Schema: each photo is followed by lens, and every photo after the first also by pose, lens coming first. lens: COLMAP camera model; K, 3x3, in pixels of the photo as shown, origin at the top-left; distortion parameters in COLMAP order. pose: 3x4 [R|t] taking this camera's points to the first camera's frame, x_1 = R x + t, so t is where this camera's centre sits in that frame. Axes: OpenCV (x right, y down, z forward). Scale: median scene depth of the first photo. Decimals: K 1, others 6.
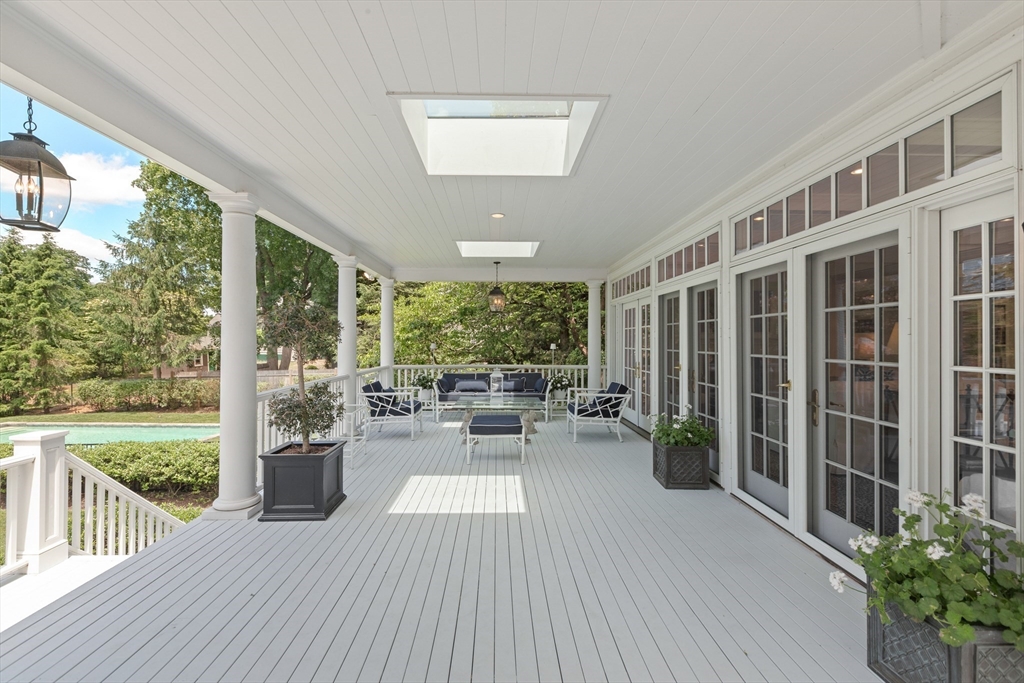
lens RADIAL K [[456.0, 0, 508.8], [0, 456.0, 337.7], [0, 0, 1]] dist [0.001429, 0.000128]
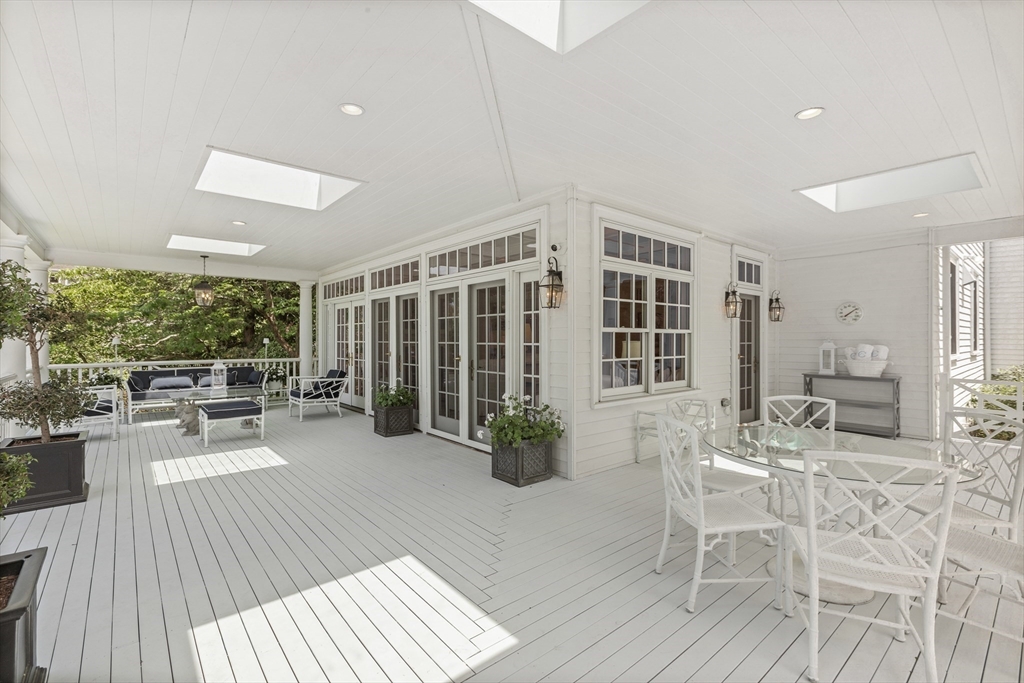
lens RADIAL K [[456.0, 0, 508.8], [0, 456.0, 337.7], [0, 0, 1]] dist [0.001429, 0.000128]
pose [[0.783306, -0.001753, 0.621633, -0.218504], [-0.001129, 0.999990, 0.004242, 0.012033], [-0.621635, -0.004025, 0.783297, -0.325511]]
